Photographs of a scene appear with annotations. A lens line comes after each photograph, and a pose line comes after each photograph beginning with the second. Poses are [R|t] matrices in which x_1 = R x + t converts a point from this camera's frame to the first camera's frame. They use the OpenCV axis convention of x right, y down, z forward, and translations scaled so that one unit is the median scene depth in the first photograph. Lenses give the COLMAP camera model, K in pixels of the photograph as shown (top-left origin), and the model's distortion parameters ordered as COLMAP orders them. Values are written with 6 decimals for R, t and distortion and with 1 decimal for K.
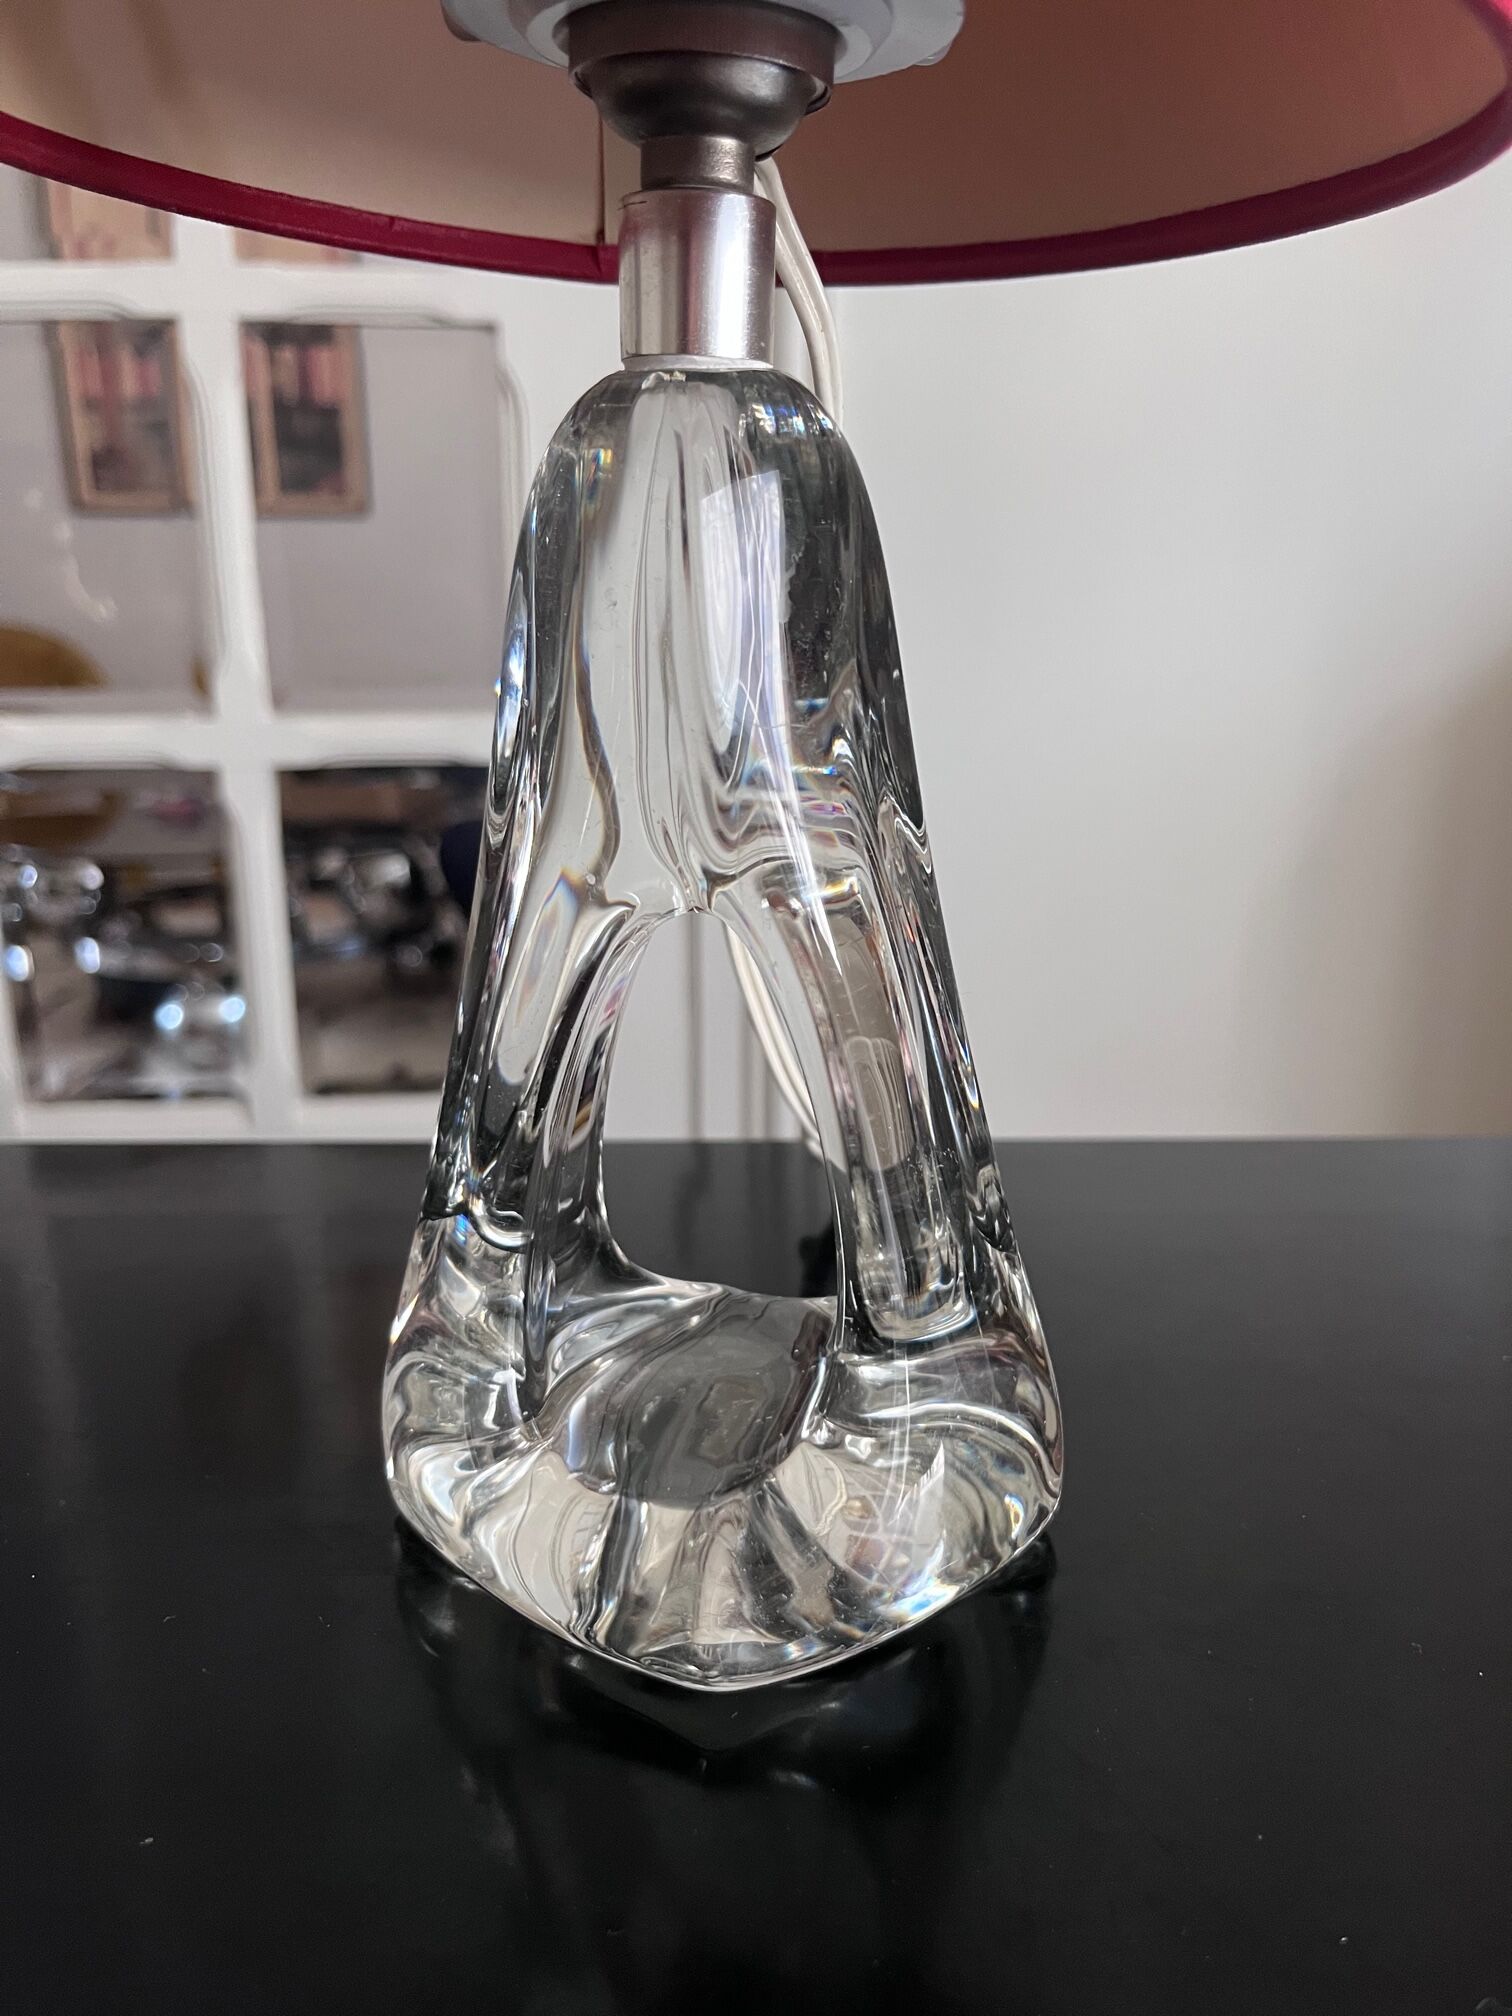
lens RADIAL K [[1545.3, 0, 743.2], [0, 1545.3, 1017.9], [0, 0, 1]] dist [0.065093, -0.000531]
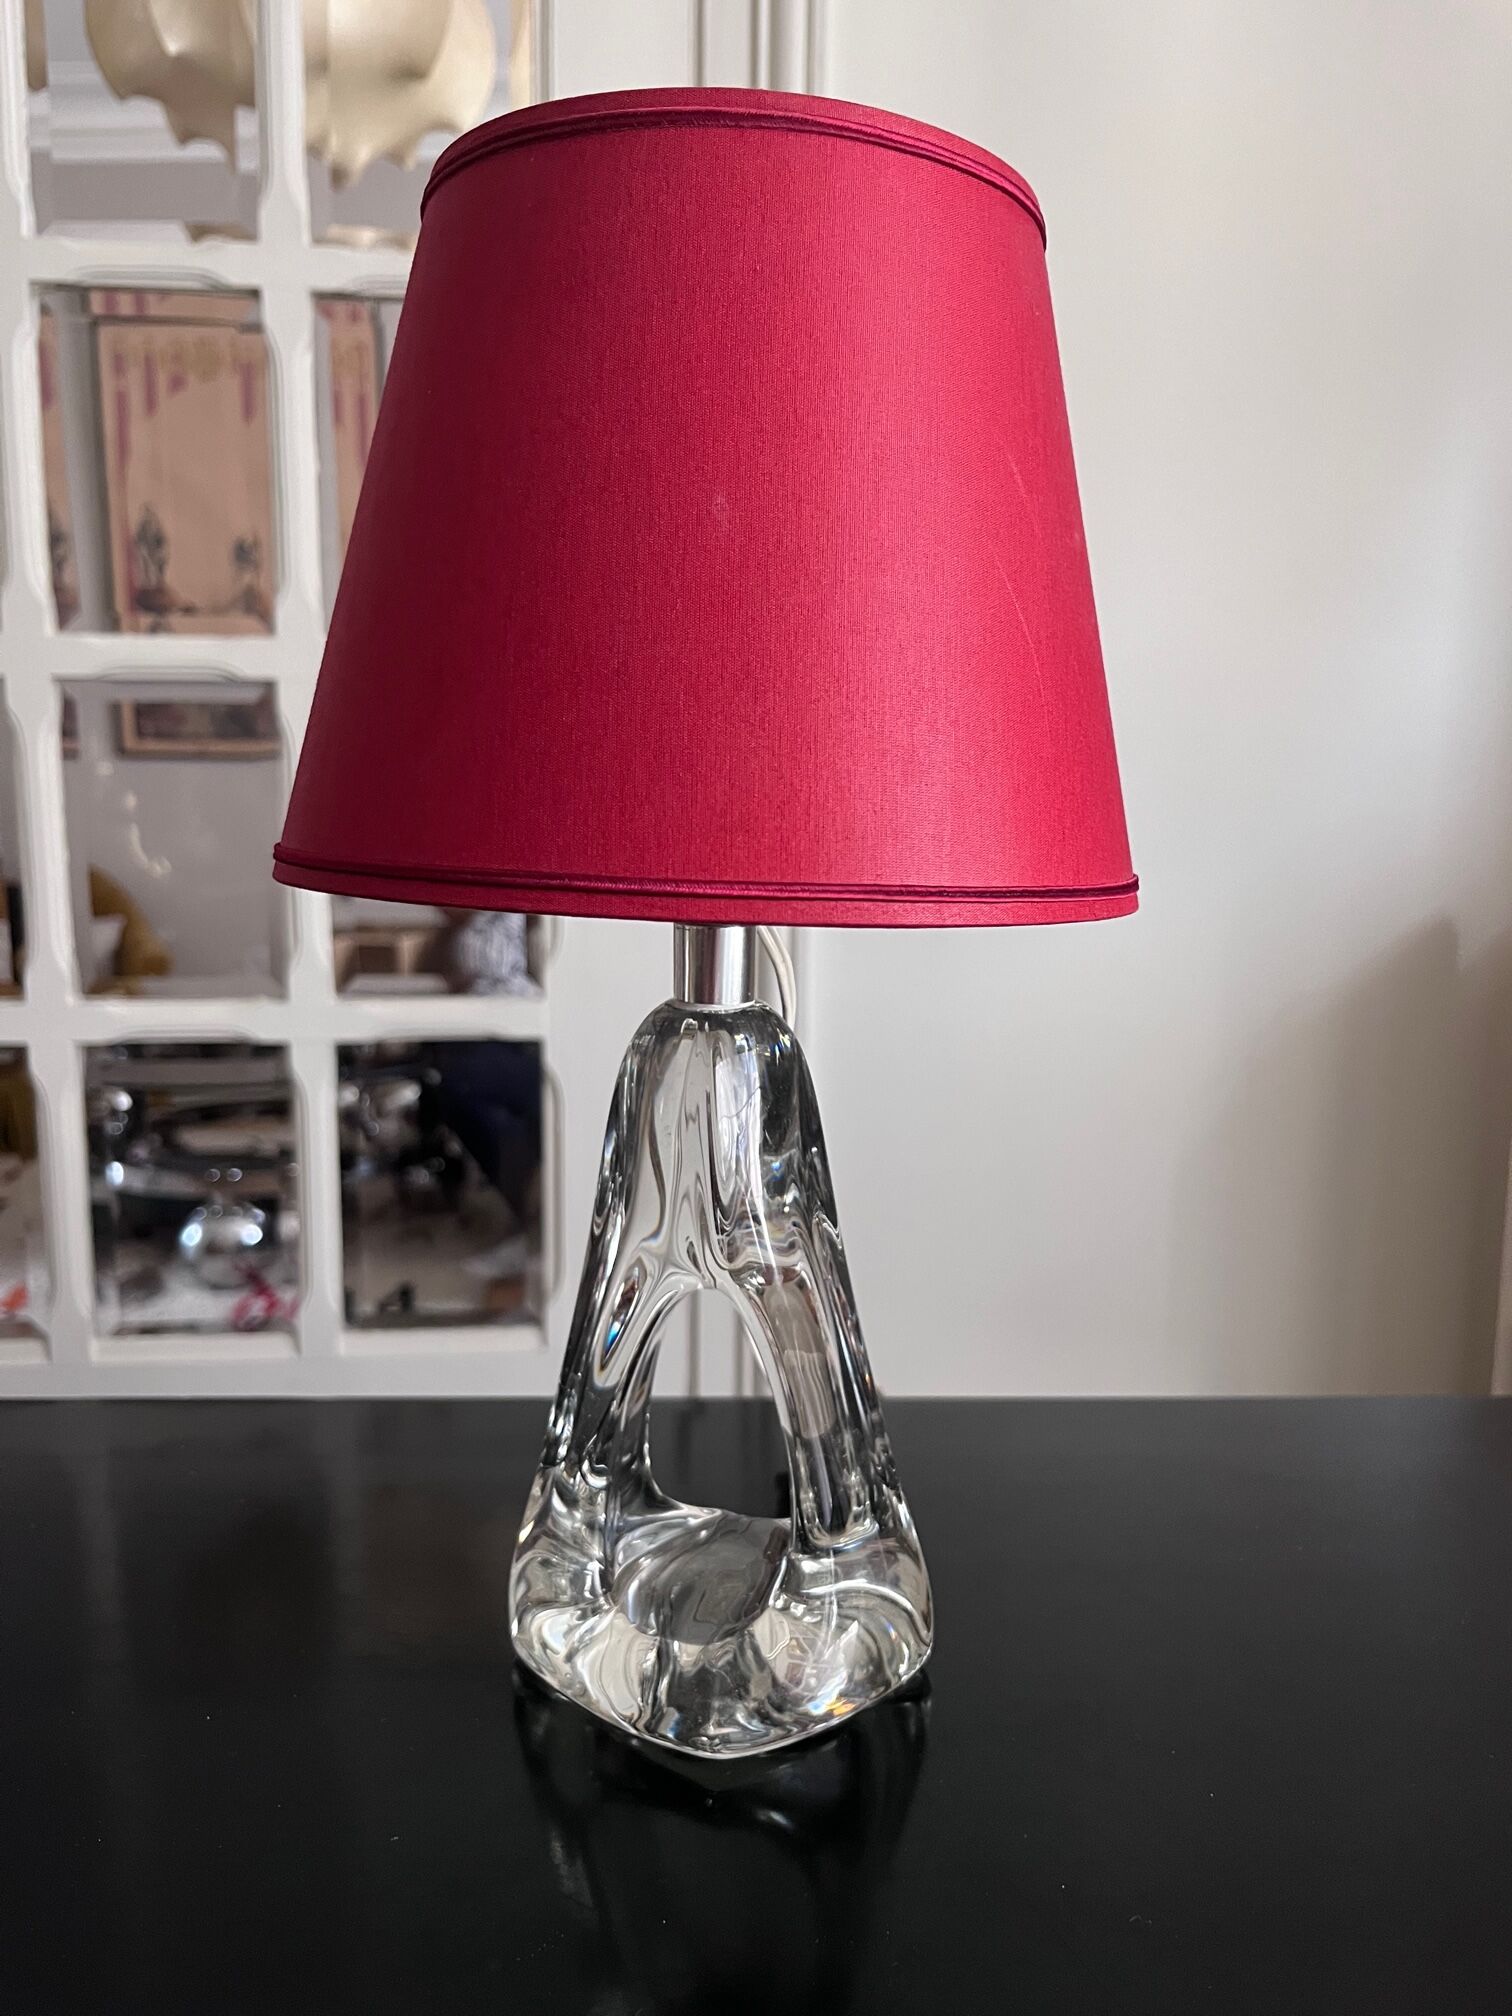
lens RADIAL K [[1545.3, 0, 748.0], [0, 1545.3, 1008.1], [0, 0, 1]] dist [0.065093, -0.000531]
pose [[0.999941, 0.005875, 0.009093, -0.003815], [-0.004601, 0.990927, -0.134321, -0.133715], [-0.009799, 0.134272, 0.990896, -0.709658]]
